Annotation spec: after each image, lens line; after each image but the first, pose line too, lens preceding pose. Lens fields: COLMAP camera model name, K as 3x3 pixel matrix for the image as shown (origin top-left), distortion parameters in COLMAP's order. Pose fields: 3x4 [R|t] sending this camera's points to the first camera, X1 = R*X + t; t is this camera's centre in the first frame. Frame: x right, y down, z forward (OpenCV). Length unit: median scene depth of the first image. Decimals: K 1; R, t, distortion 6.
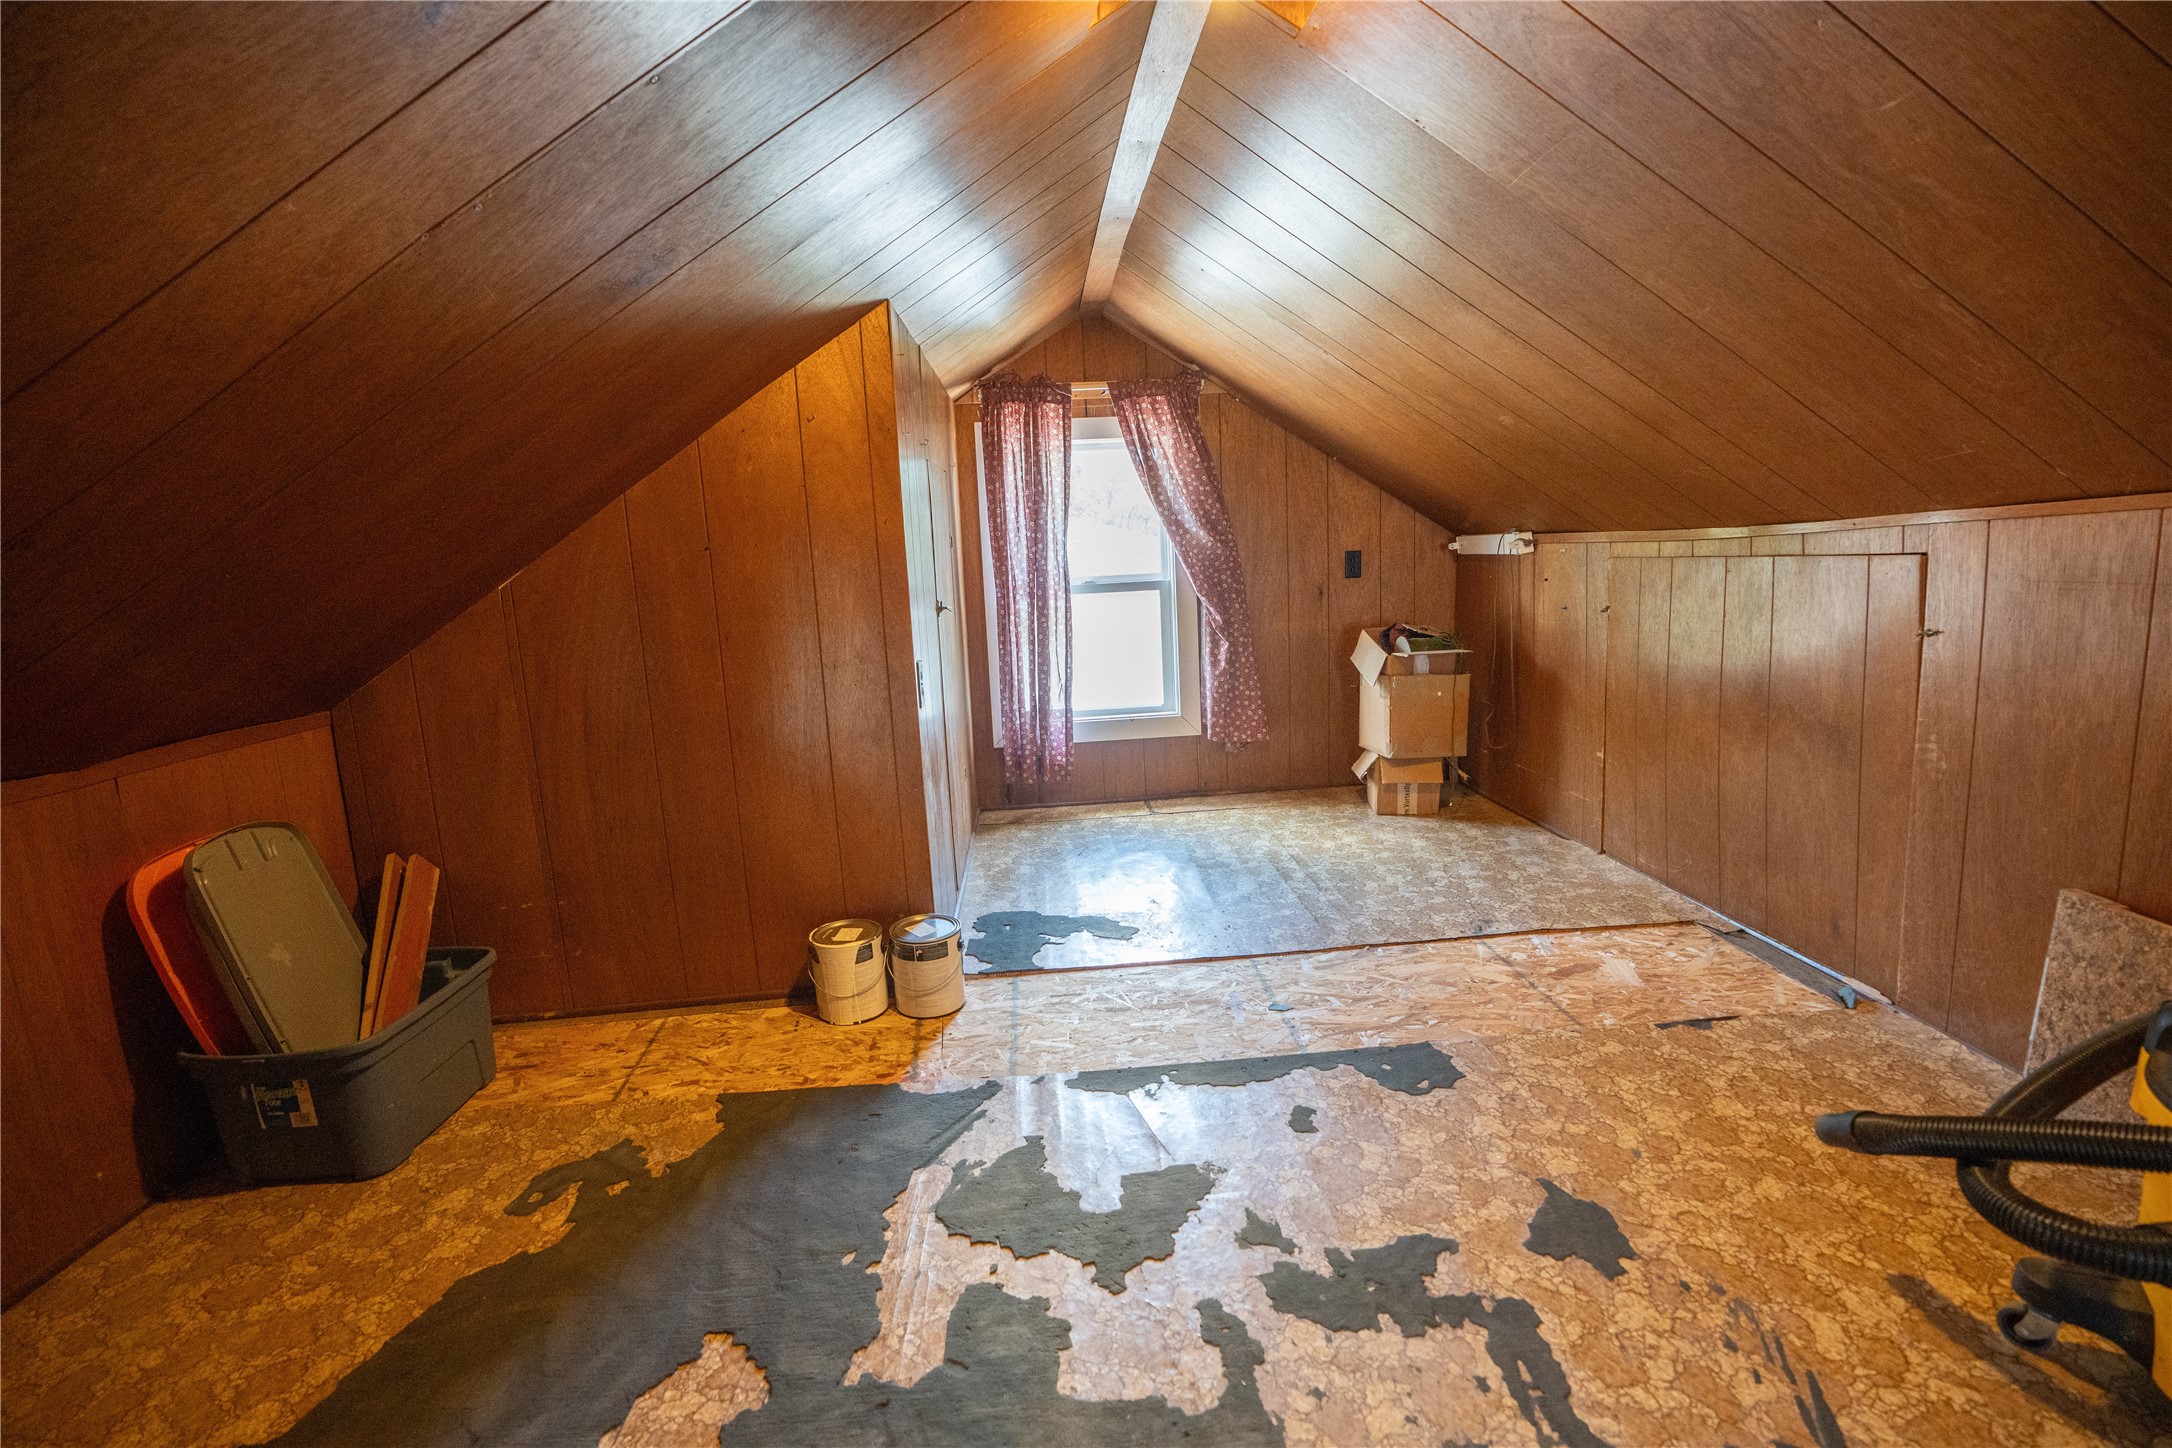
lens RADIAL K [[1002.0, 0, 1087.9], [0, 1002.0, 731.9], [0, 0, 1]] dist [-0.067056, 0.025570]
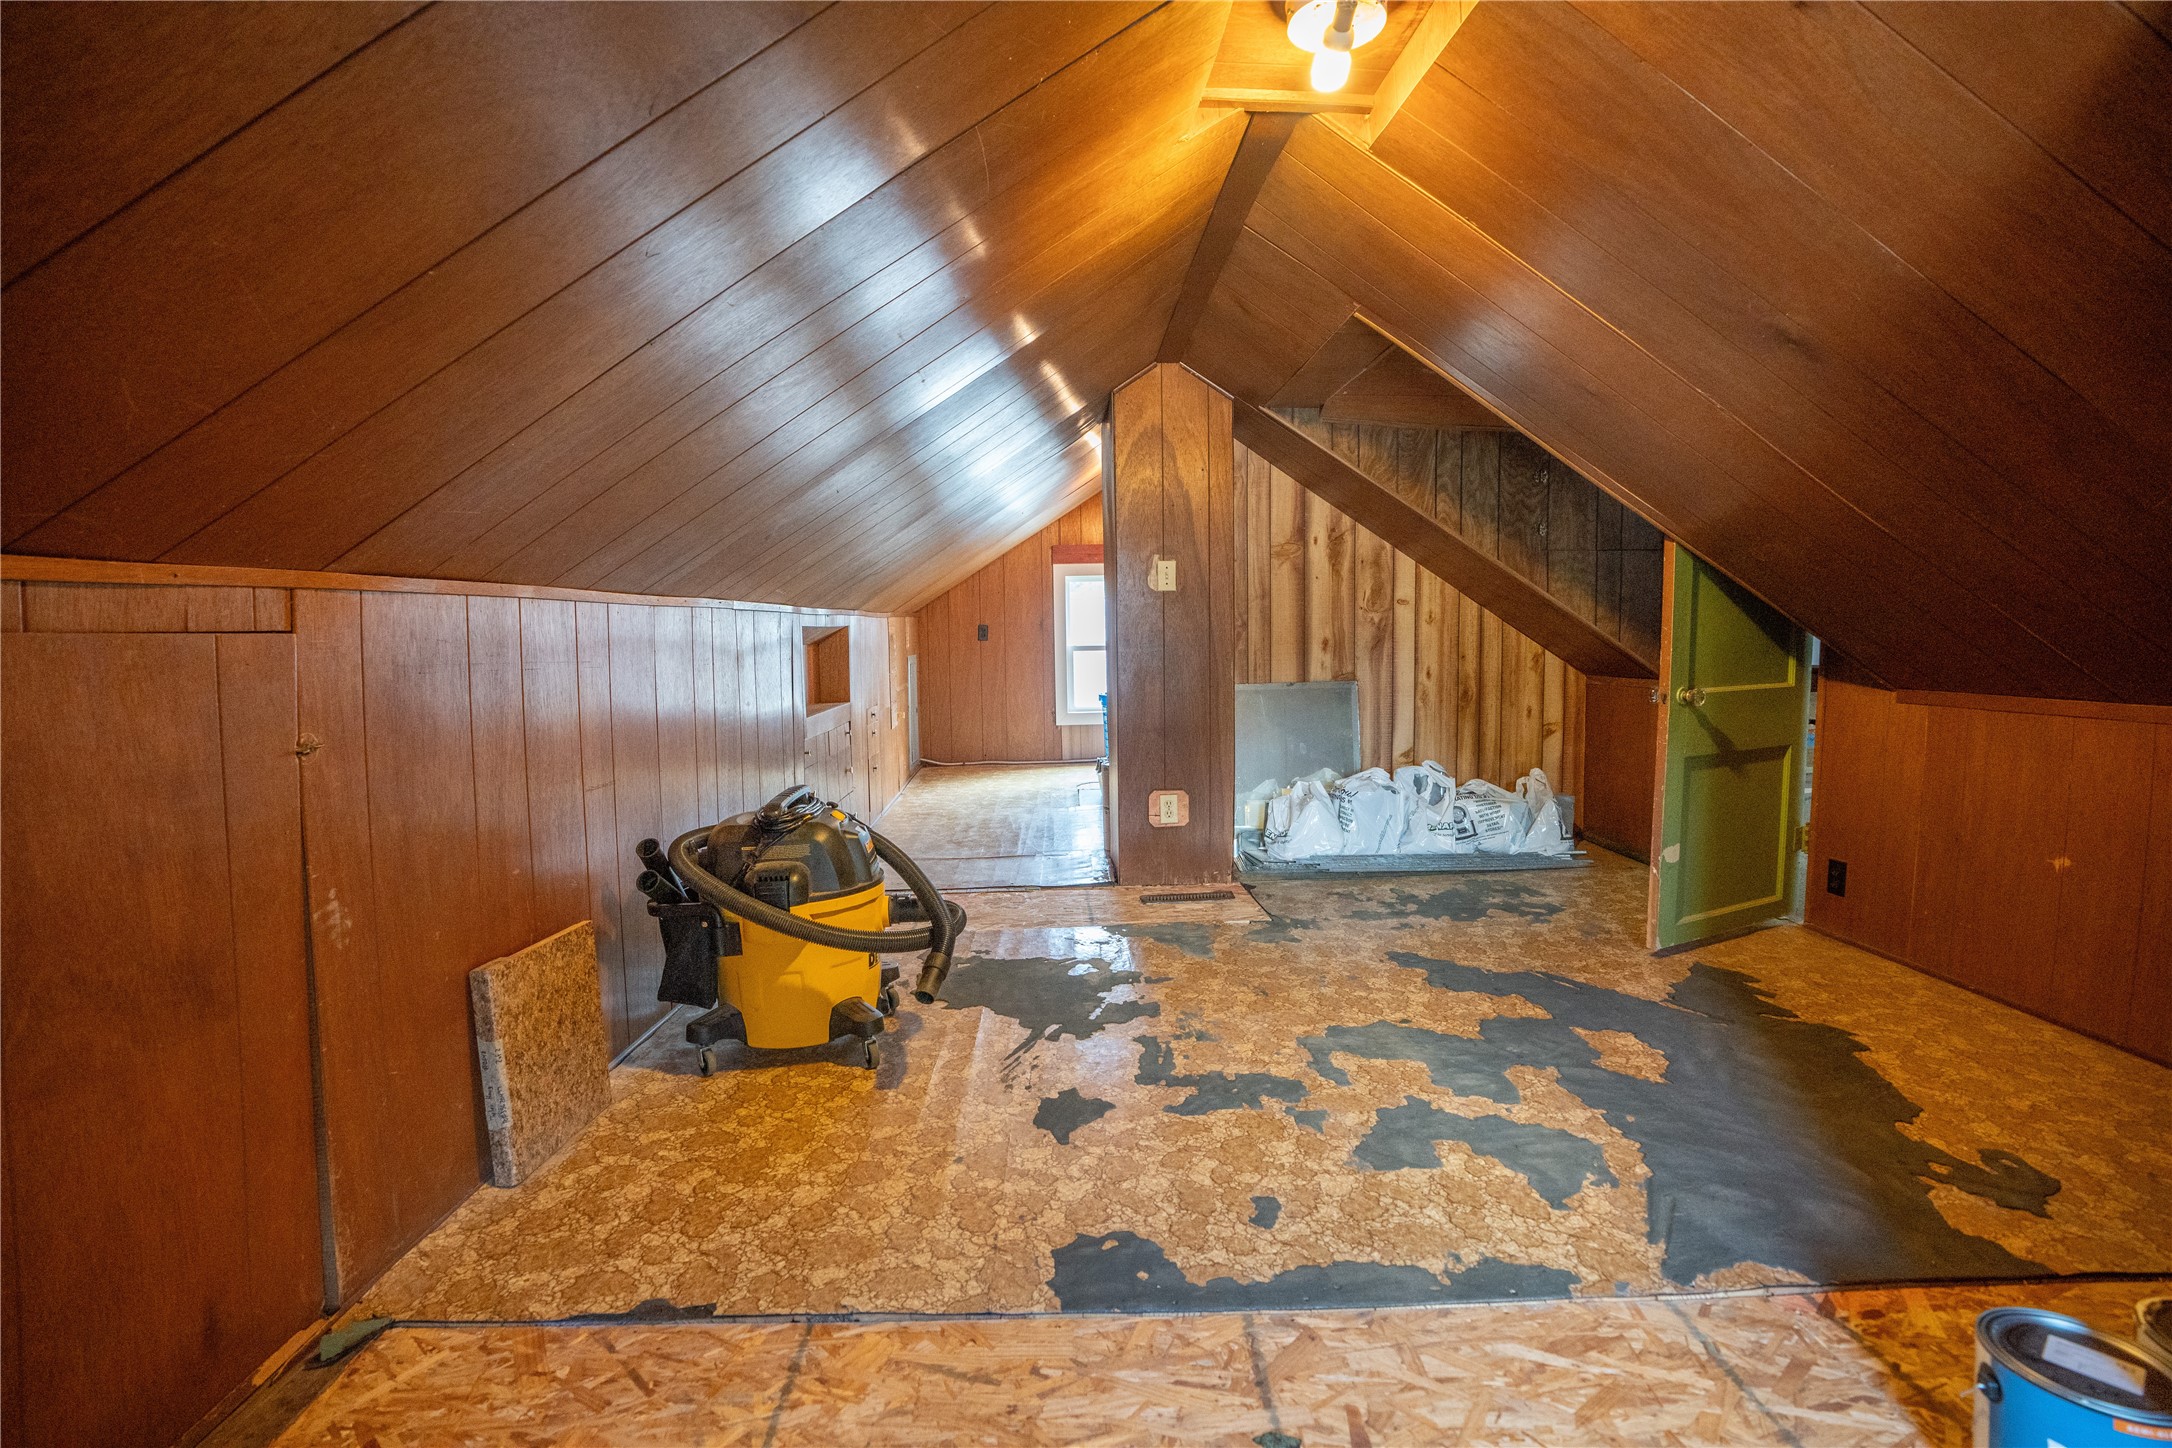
lens RADIAL K [[1002.0, 0, 1087.9], [0, 1002.0, 731.9], [0, 0, 1]] dist [-0.067056, 0.025570]
pose [[-0.997340, 0.056873, 0.045599, 0.336888], [0.066695, 0.964397, 0.255910, -0.290988], [-0.029421, 0.258270, -0.965625, 1.895768]]
